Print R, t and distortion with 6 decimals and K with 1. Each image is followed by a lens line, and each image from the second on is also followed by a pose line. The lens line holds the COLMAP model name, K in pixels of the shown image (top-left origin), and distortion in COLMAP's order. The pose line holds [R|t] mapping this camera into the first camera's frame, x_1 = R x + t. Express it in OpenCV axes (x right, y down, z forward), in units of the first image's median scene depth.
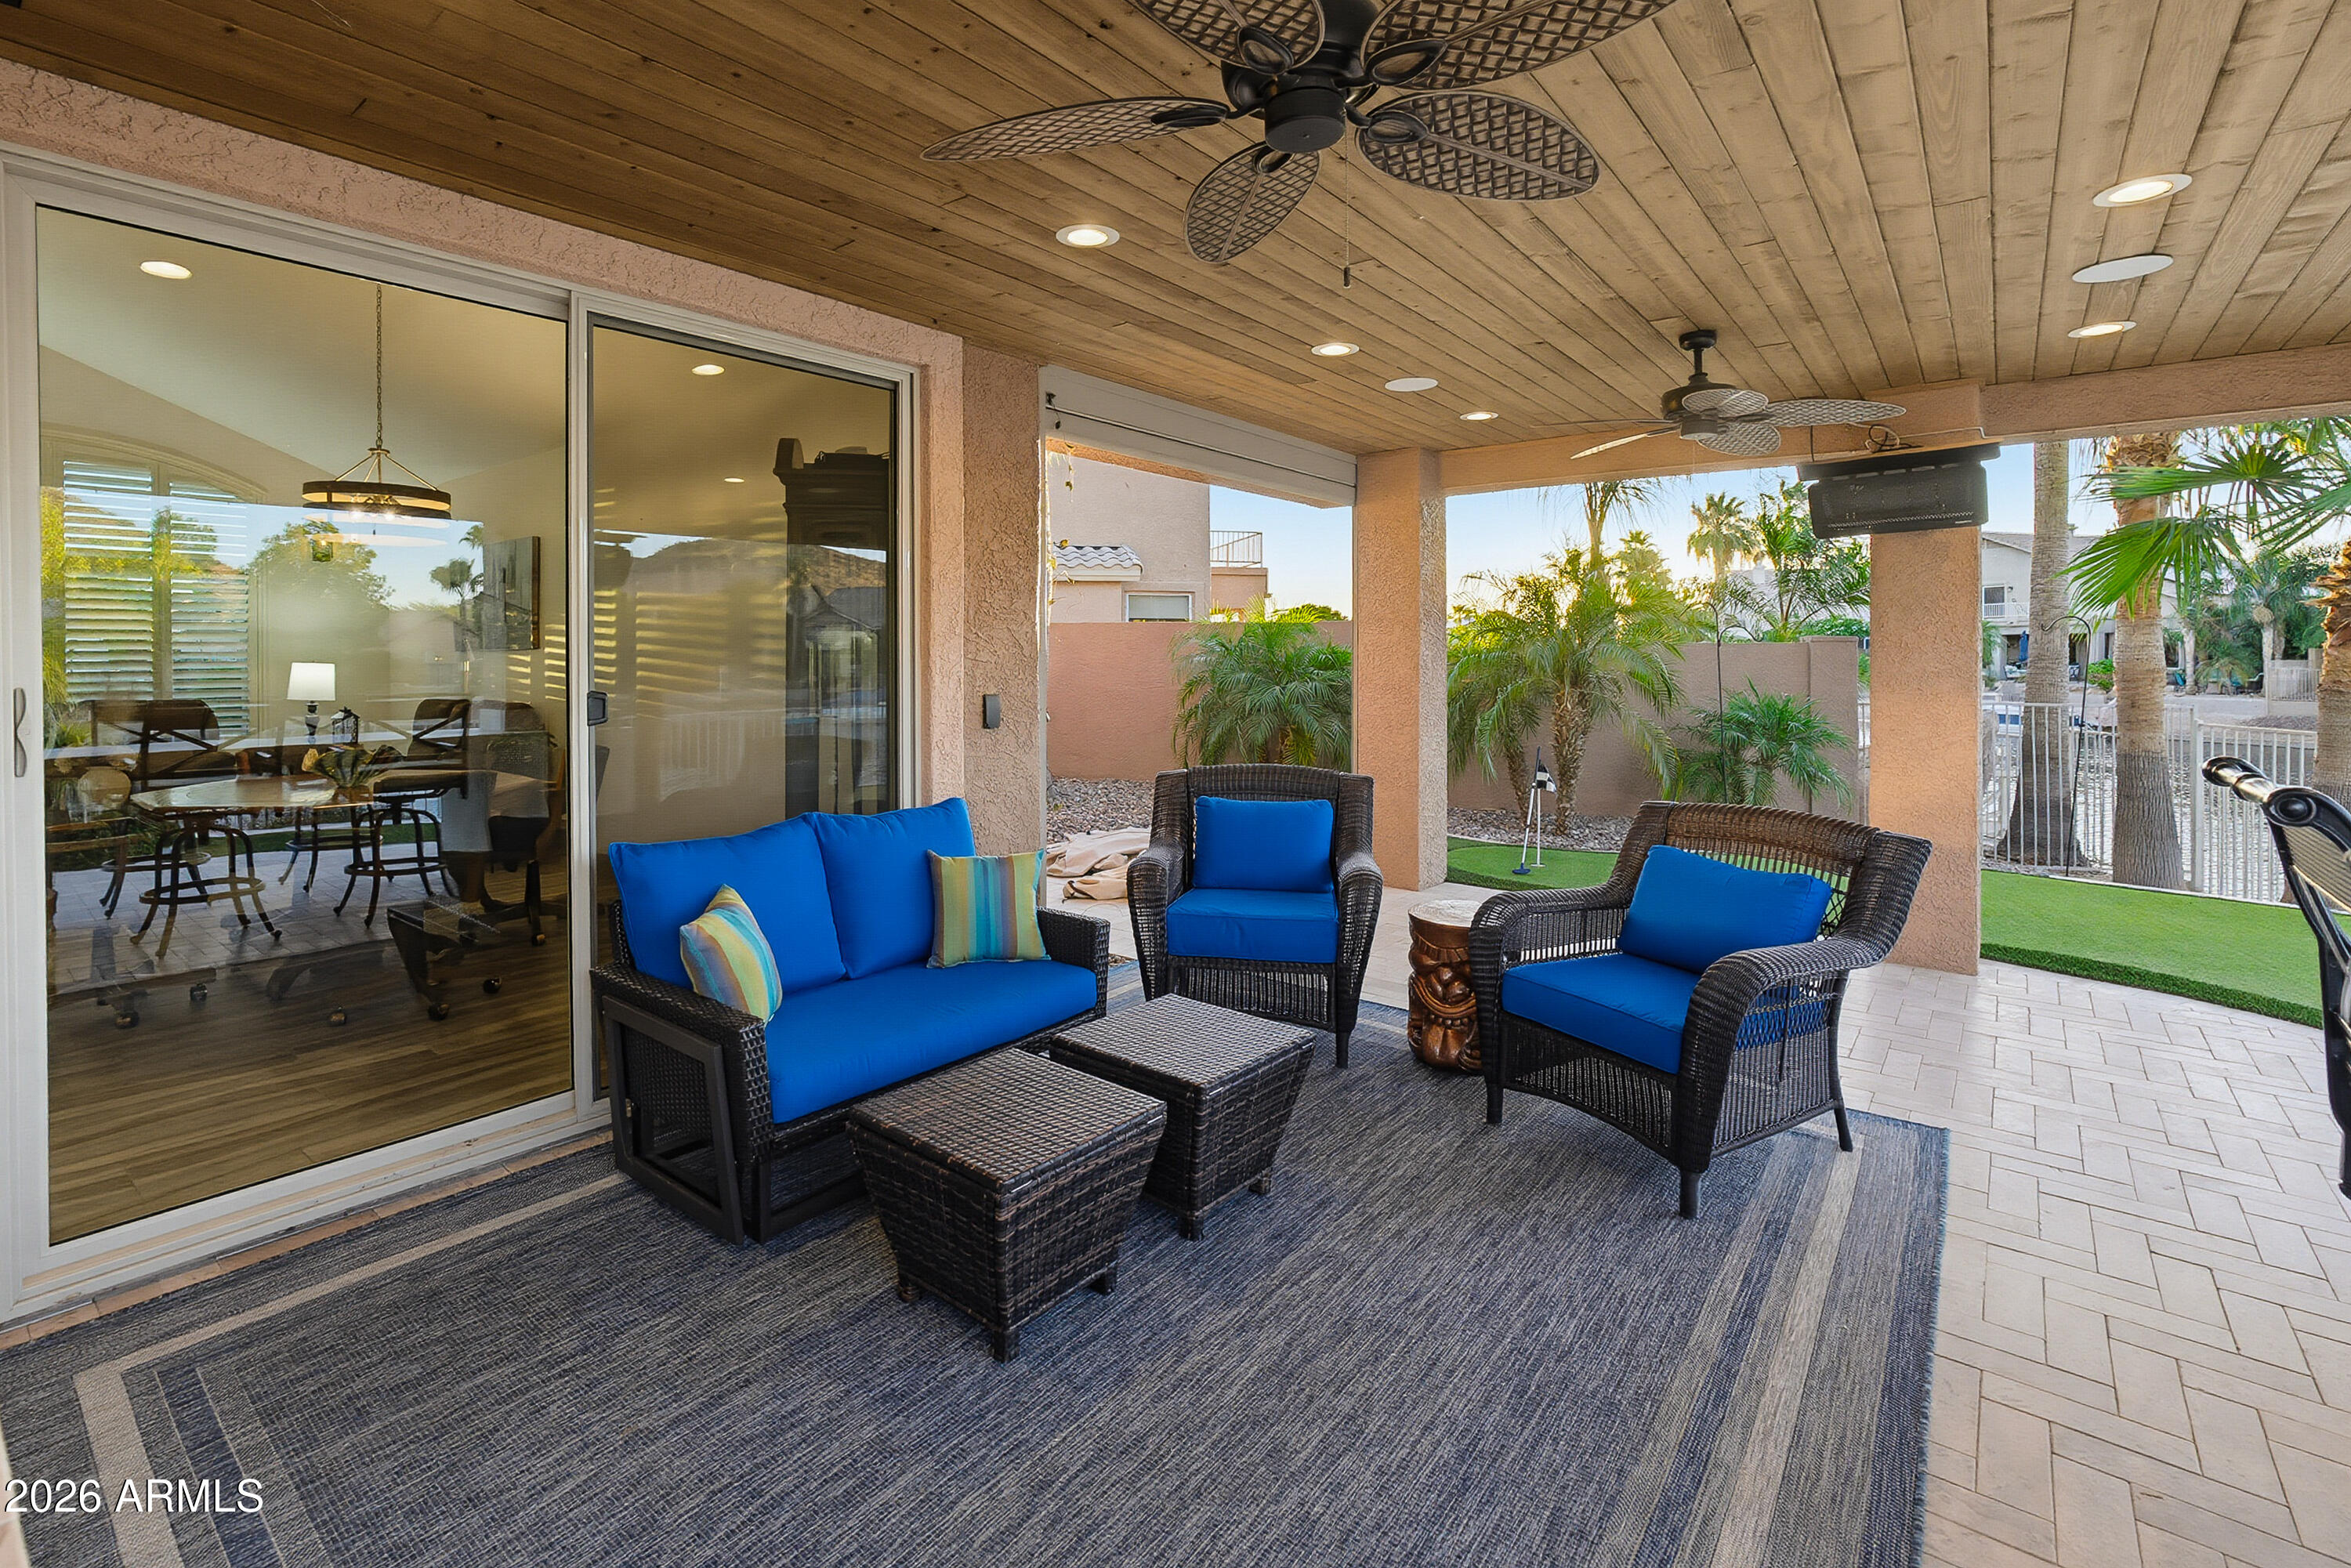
lens RADIAL K [[1097.8, 0, 1129.1], [0, 1097.8, 643.9], [0, 0, 1]] dist [-0.033927, 0.019170]
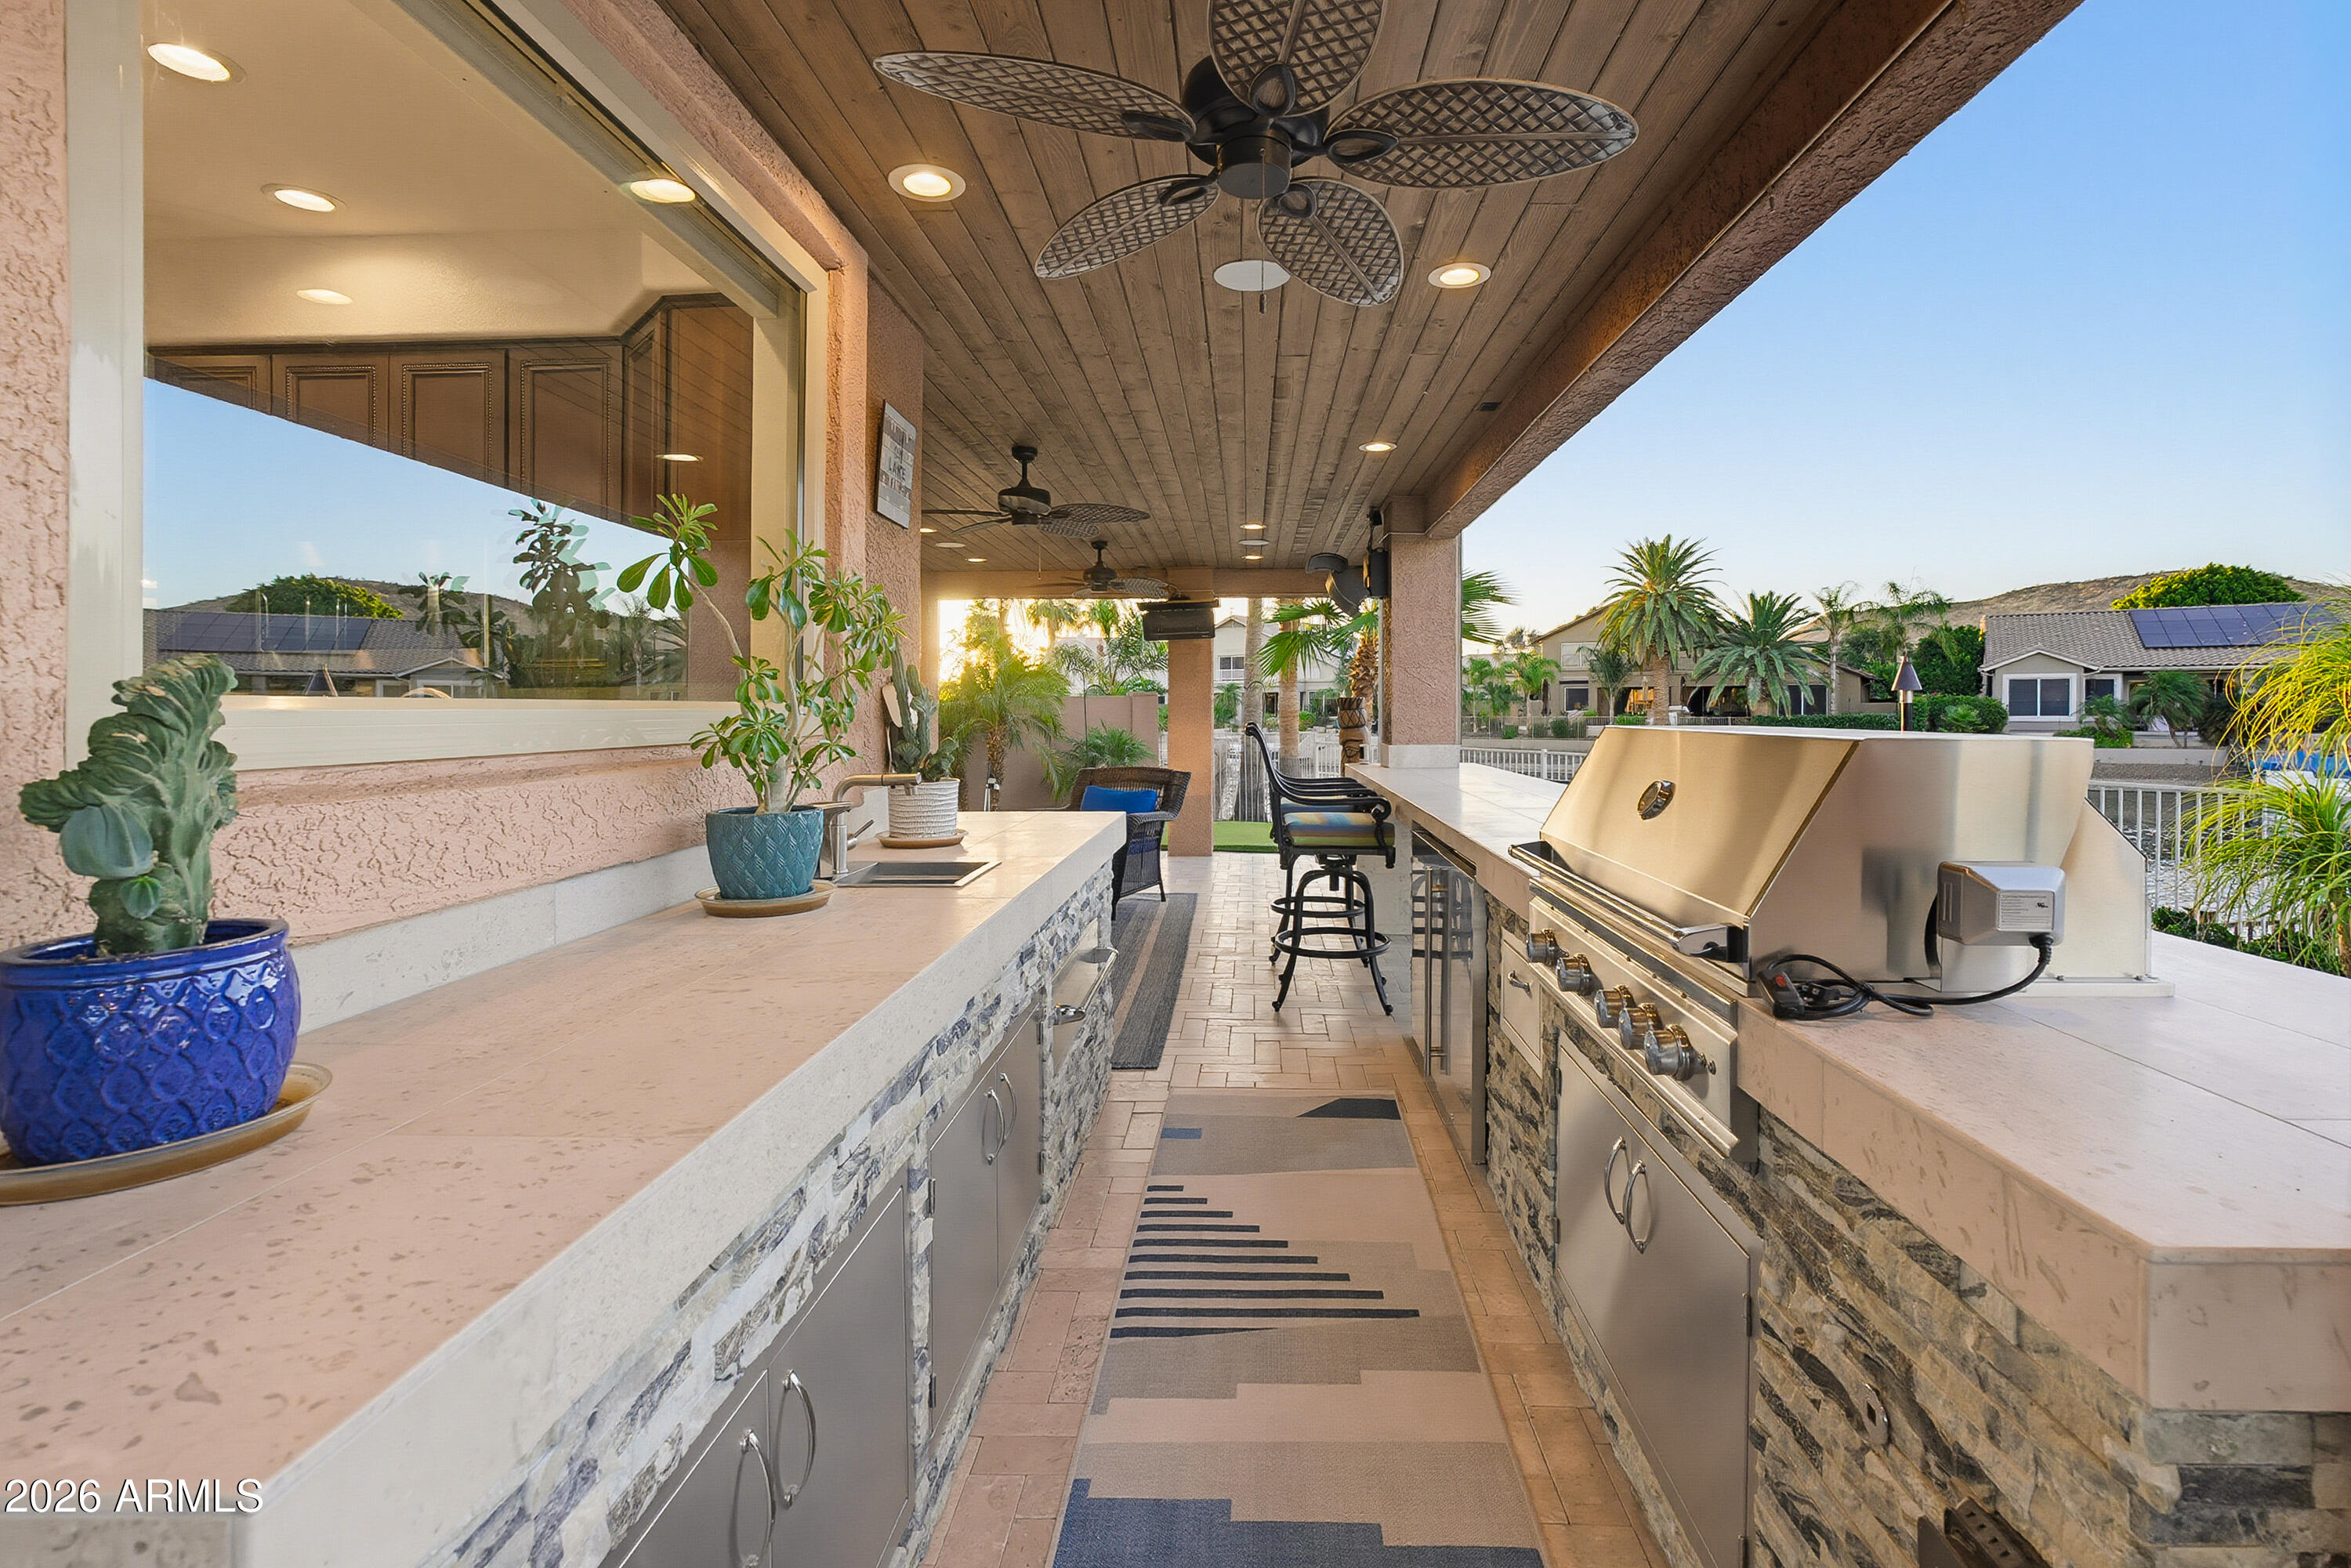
lens RADIAL K [[1095.1, 0, 1237.7], [0, 1095.1, 706.0], [0, 0, 1]] dist [-0.034679, 0.019209]
pose [[0.782869, -0.005001, 0.622166, -0.302554], [0.002906, 0.999986, 0.004380, 0.007493], [-0.622180, -0.001621, 0.782873, -0.422320]]
